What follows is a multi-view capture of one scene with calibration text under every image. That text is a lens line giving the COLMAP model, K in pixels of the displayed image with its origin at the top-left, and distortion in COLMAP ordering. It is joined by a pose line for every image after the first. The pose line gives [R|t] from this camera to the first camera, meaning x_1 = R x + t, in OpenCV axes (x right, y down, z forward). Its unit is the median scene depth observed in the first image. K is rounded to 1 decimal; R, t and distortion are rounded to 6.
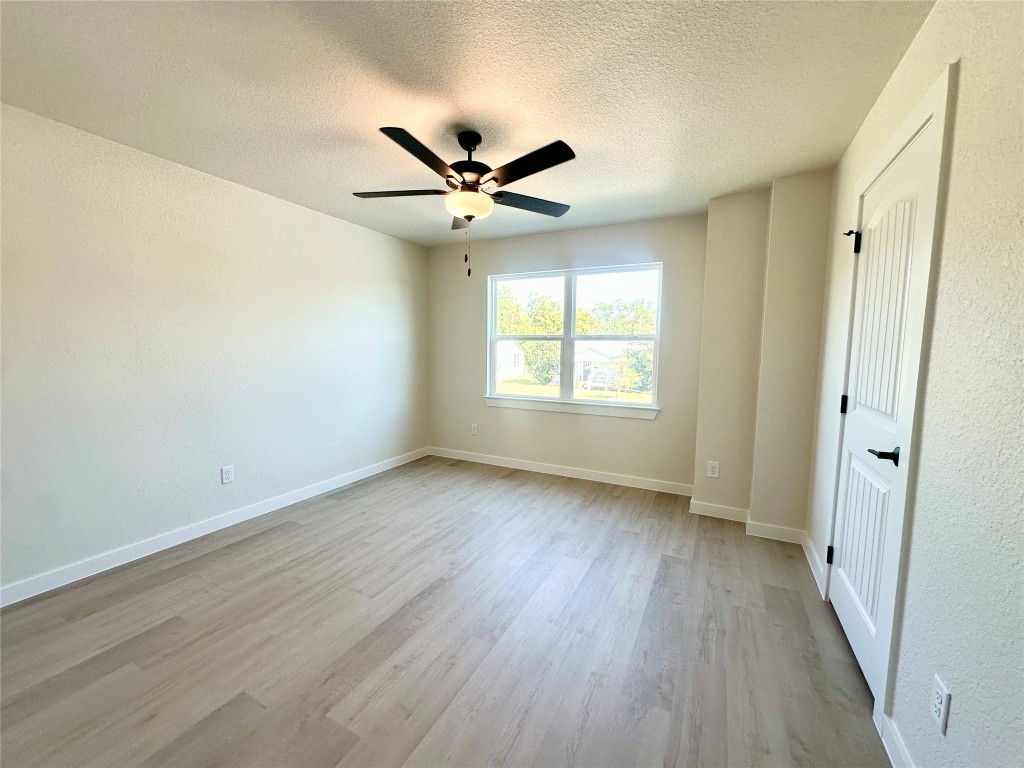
lens RADIAL K [[409.6, 0, 510.3], [0, 409.6, 385.2], [0, 0, 1]] dist [-0.002123, -0.000075]
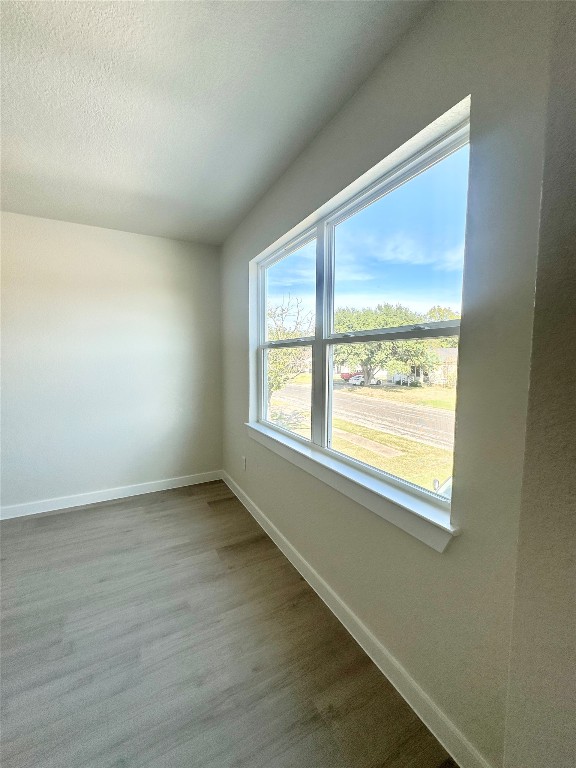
lens RADIAL K [[307.2, 0, 289.0], [0, 307.2, 389.1], [0, 0, 1]] dist [-0.002123, -0.000075]
pose [[0.816561, 0.052640, -0.574855, 0.355425], [-0.046930, 0.998591, 0.024780, -0.059743], [0.575349, 0.006743, 0.817880, 0.642561]]
